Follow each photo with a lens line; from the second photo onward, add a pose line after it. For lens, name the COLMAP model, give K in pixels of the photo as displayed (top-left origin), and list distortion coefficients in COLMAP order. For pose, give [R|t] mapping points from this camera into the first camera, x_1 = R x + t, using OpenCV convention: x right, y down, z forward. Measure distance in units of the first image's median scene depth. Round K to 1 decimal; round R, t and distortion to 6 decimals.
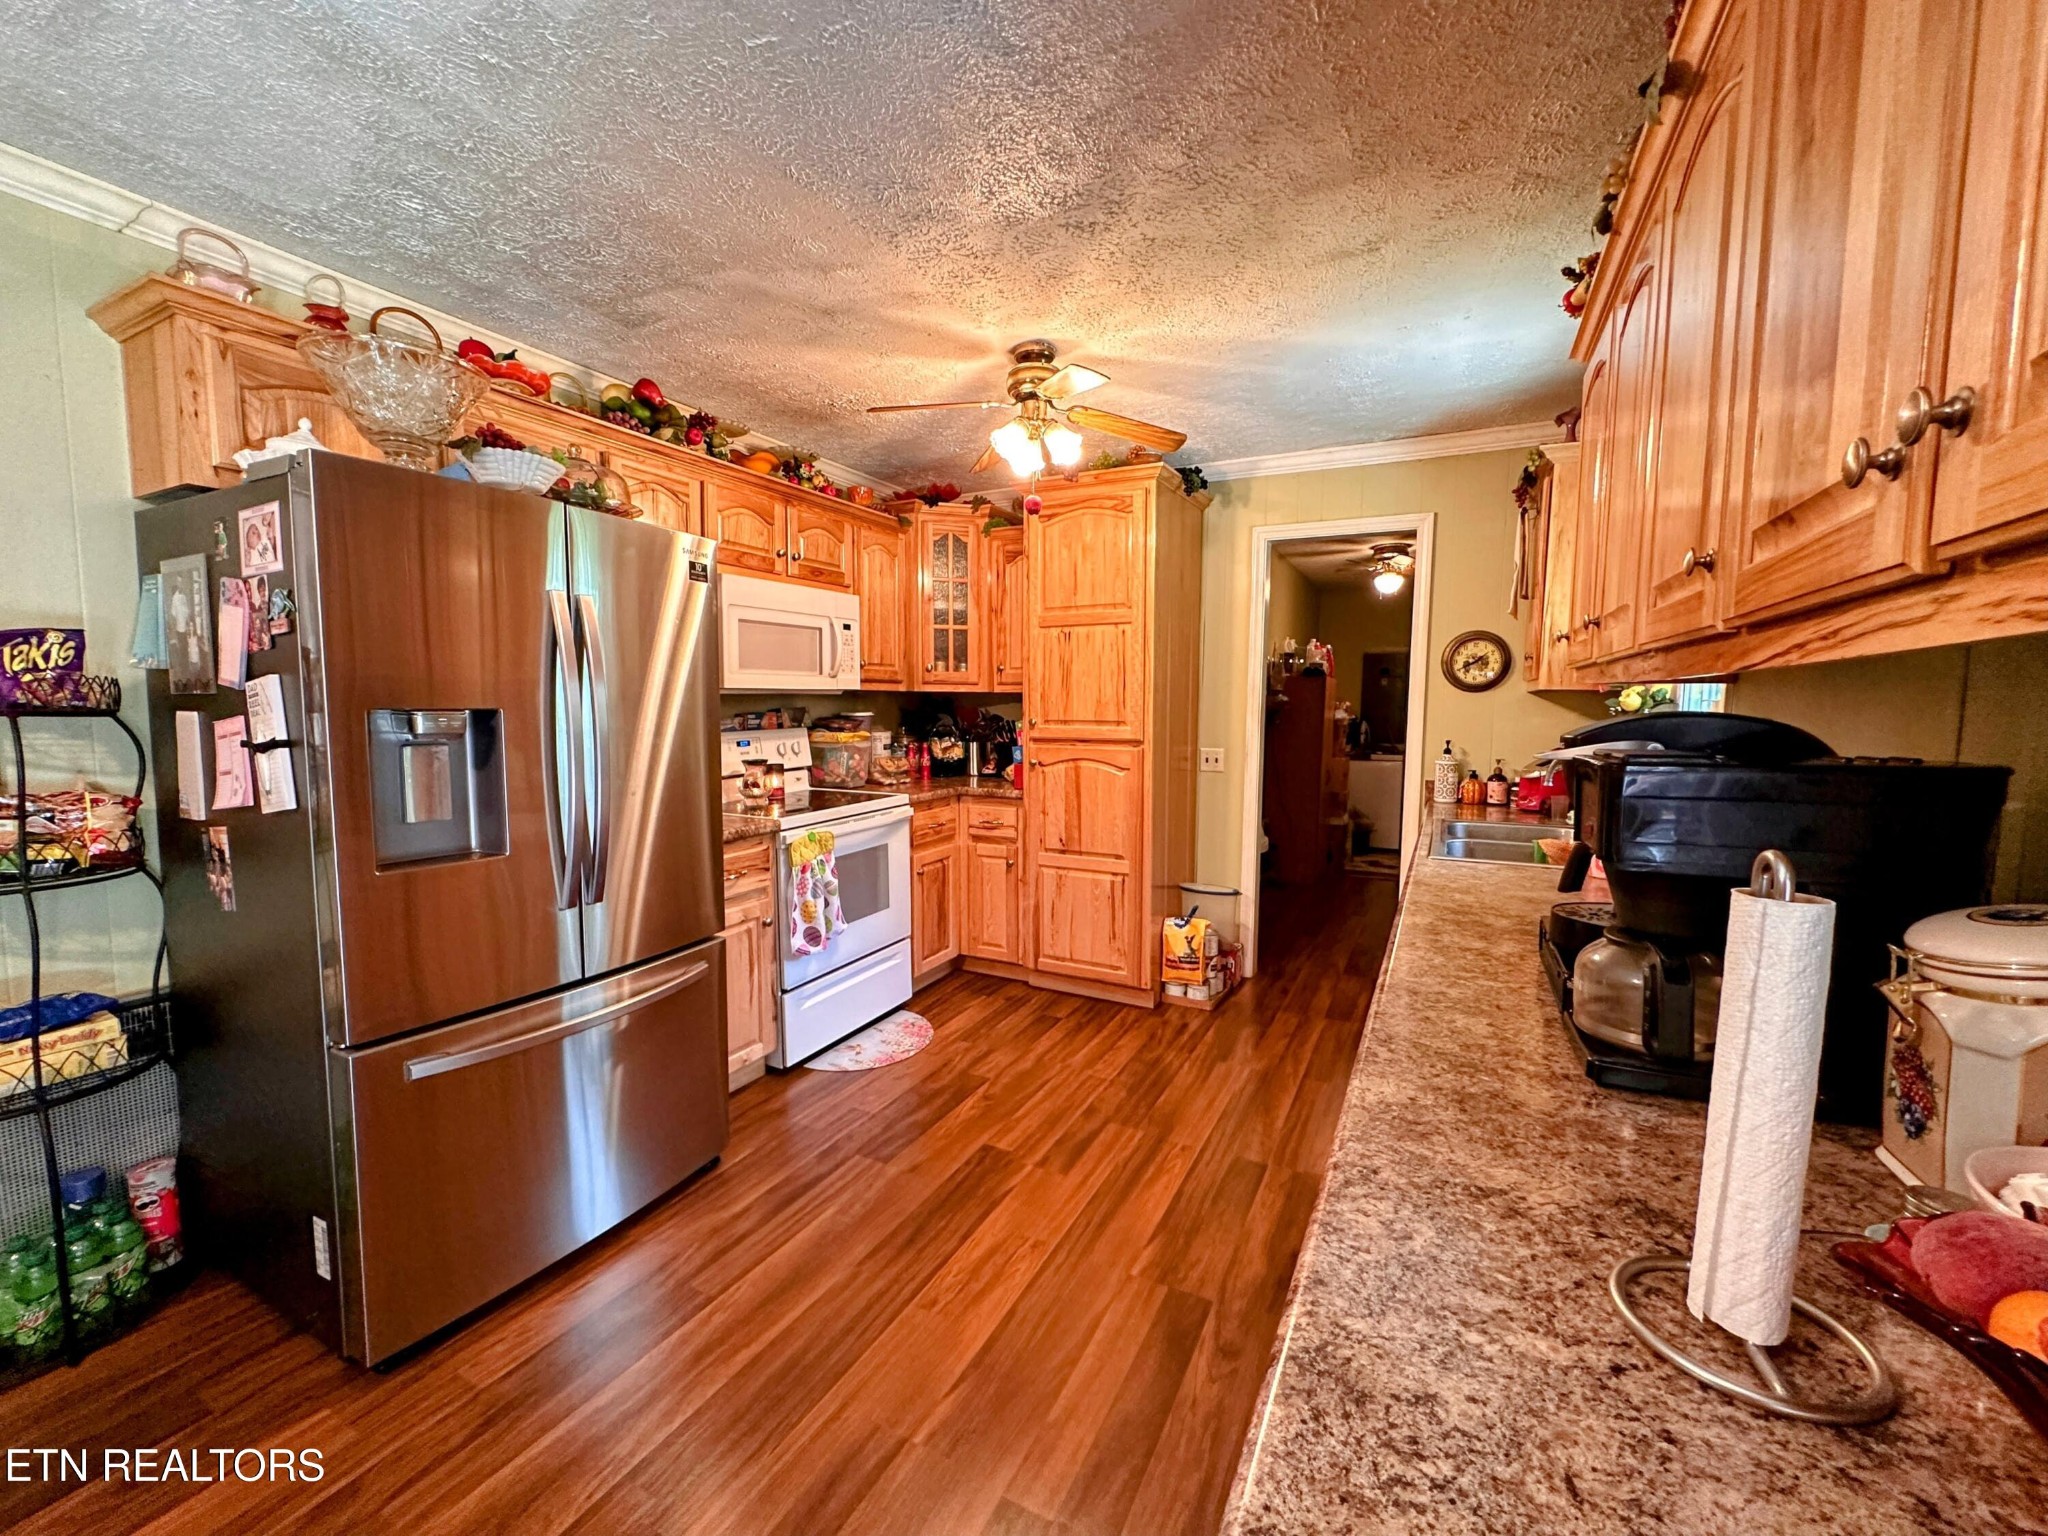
lens RADIAL K [[816.0, 0, 1023.4], [0, 816.0, 768.1], [0, 0, 1]] dist [-0.002701, 0.000517]
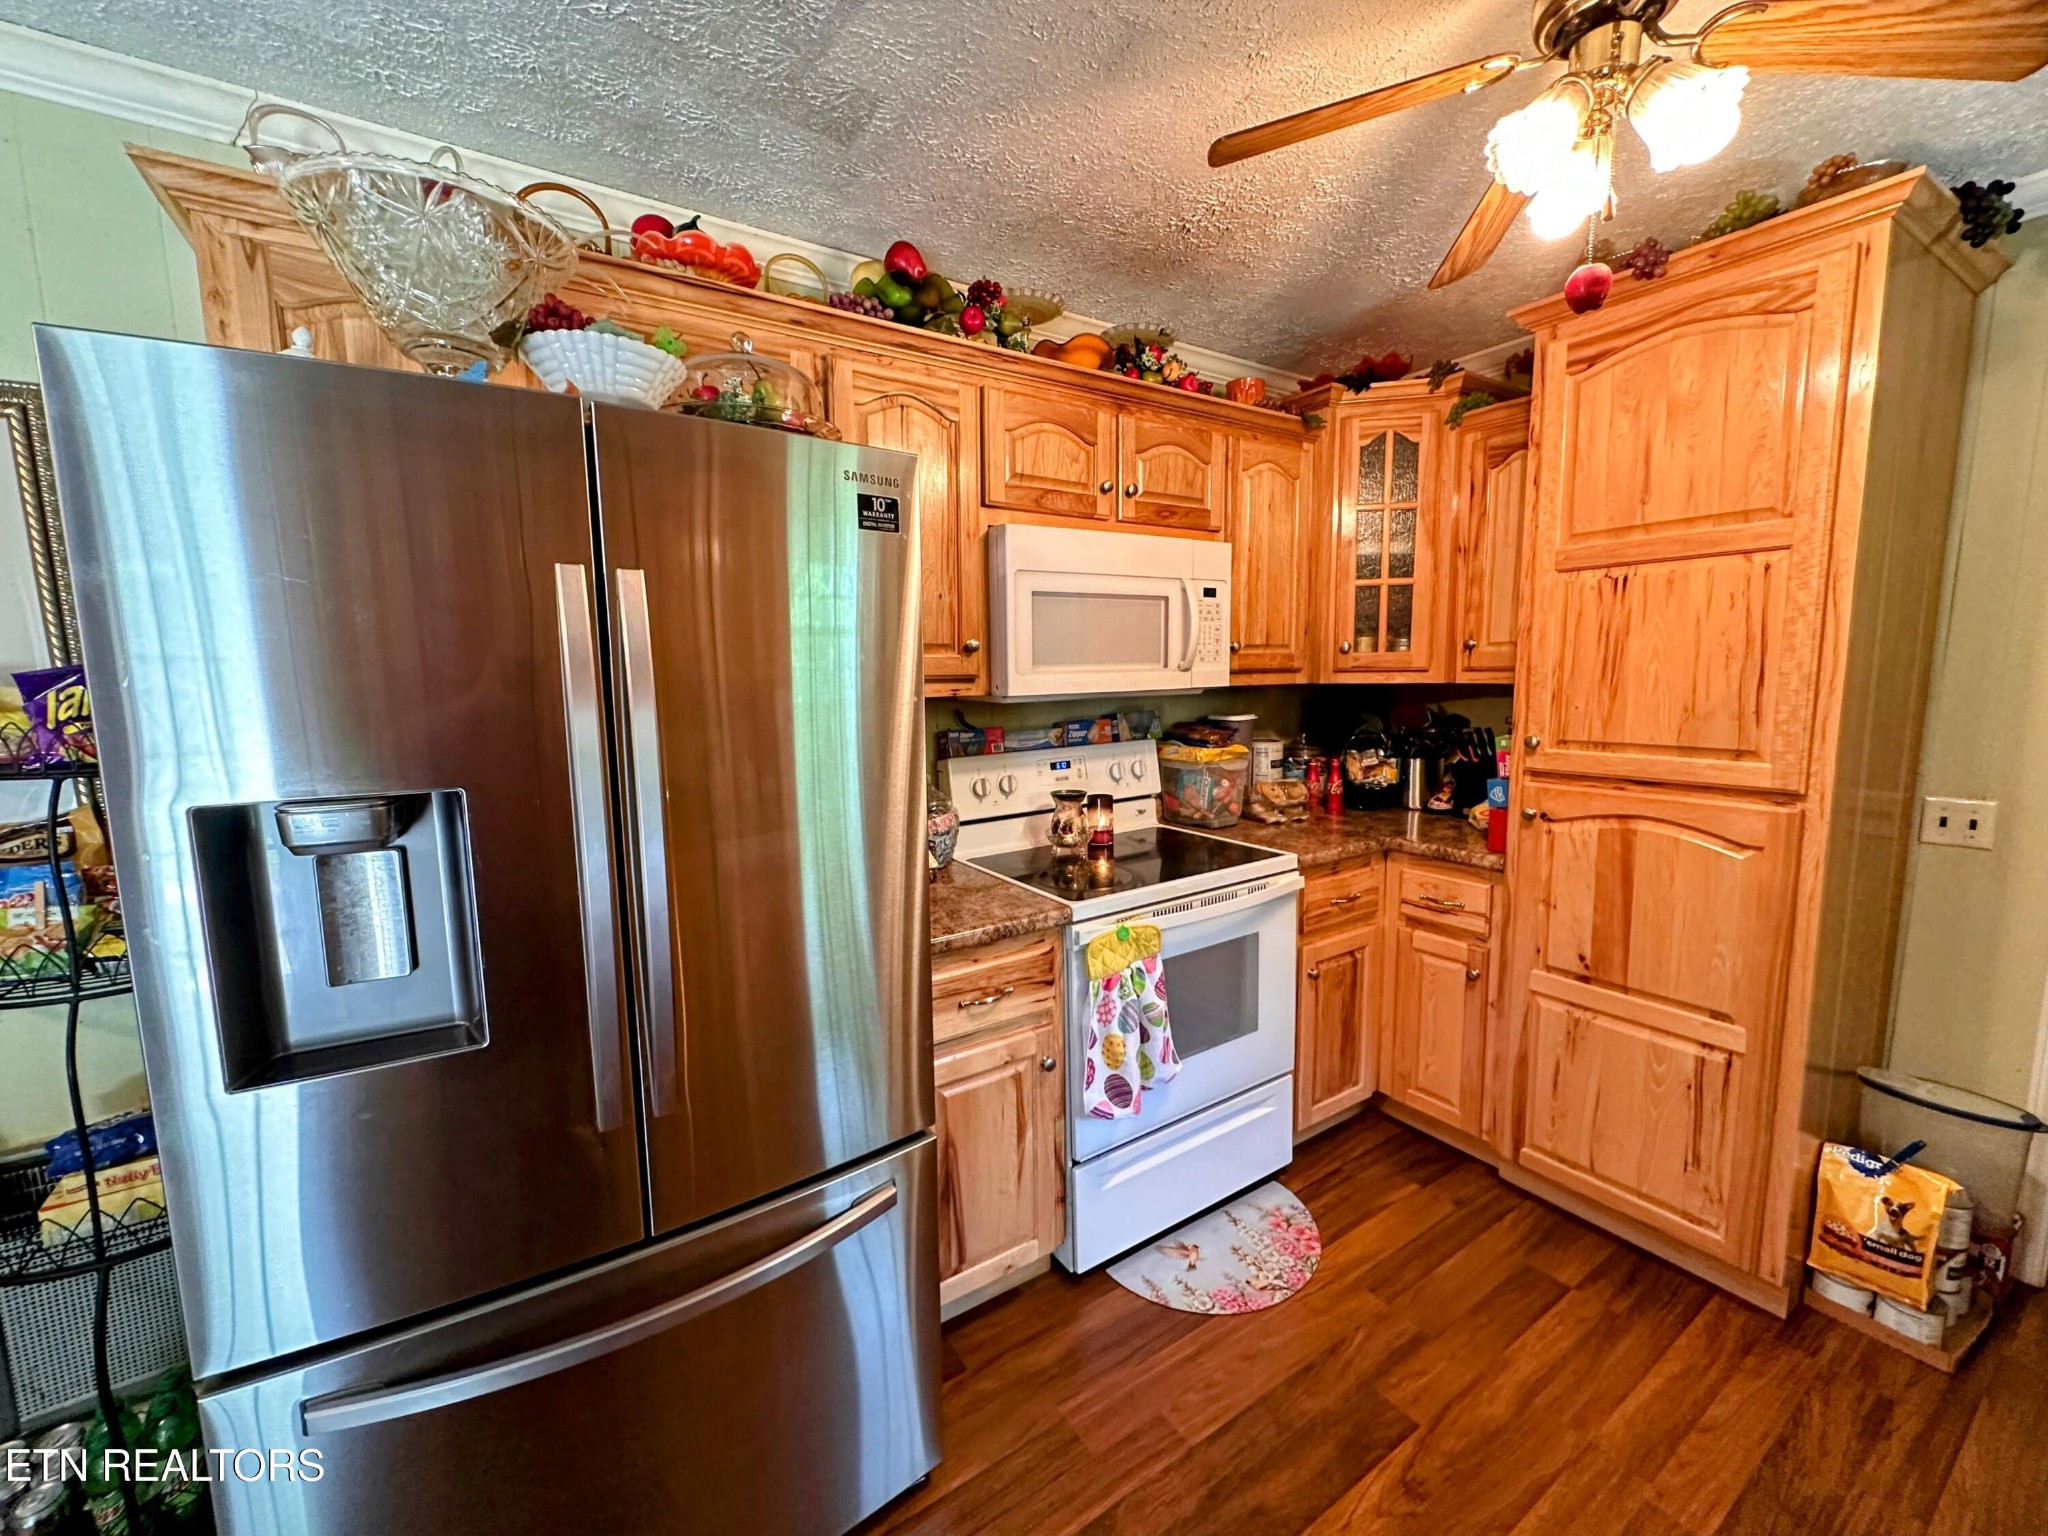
lens RADIAL K [[816.0, 0, 1023.4], [0, 816.0, 768.1], [0, 0, 1]] dist [-0.002701, 0.000517]
pose [[0.872365, 0.042956, -0.486964, -0.020834], [-0.022287, 0.998591, 0.048162, -0.058606], [0.488347, -0.031162, 0.872093, 0.340693]]
